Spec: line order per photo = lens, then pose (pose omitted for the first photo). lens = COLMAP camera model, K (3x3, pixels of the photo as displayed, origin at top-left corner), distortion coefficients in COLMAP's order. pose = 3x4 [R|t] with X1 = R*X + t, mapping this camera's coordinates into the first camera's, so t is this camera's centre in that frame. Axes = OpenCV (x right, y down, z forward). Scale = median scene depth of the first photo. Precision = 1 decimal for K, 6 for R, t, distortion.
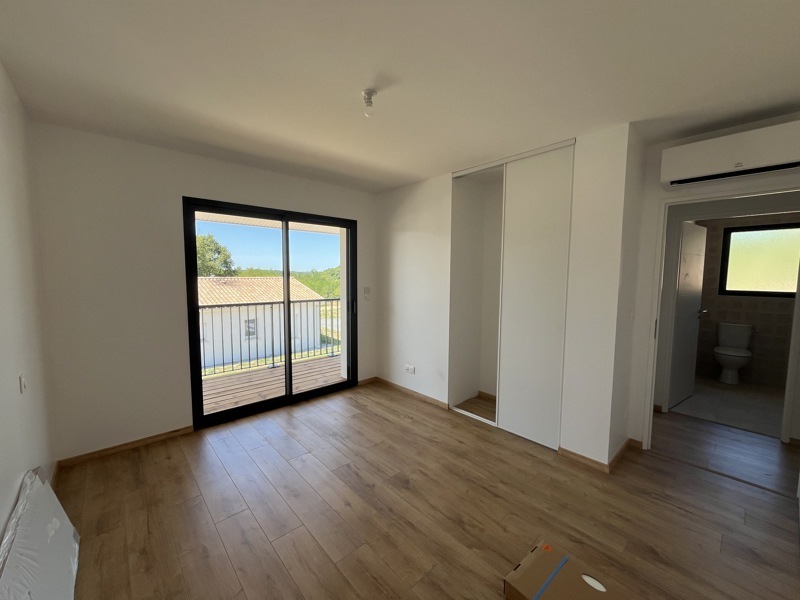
lens RADIAL K [[321.4, 0, 399.2], [0, 321.4, 300.7], [0, 0, 1]] dist [-0.001962, -0.000098]
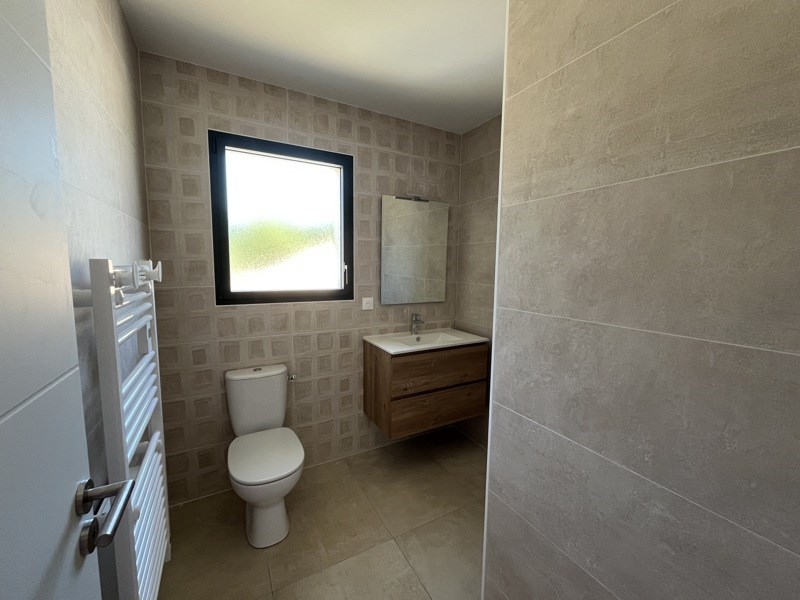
lens RADIAL K [[321.4, 0, 400.8], [0, 321.4, 301.2], [0, 0, 1]] dist [-0.001962, -0.000098]
pose [[0.231081, -0.103845, 0.967377, 0.273920], [0.069702, 0.993500, 0.090000, -0.017310], [-0.970434, 0.046630, 0.236818, 0.282276]]
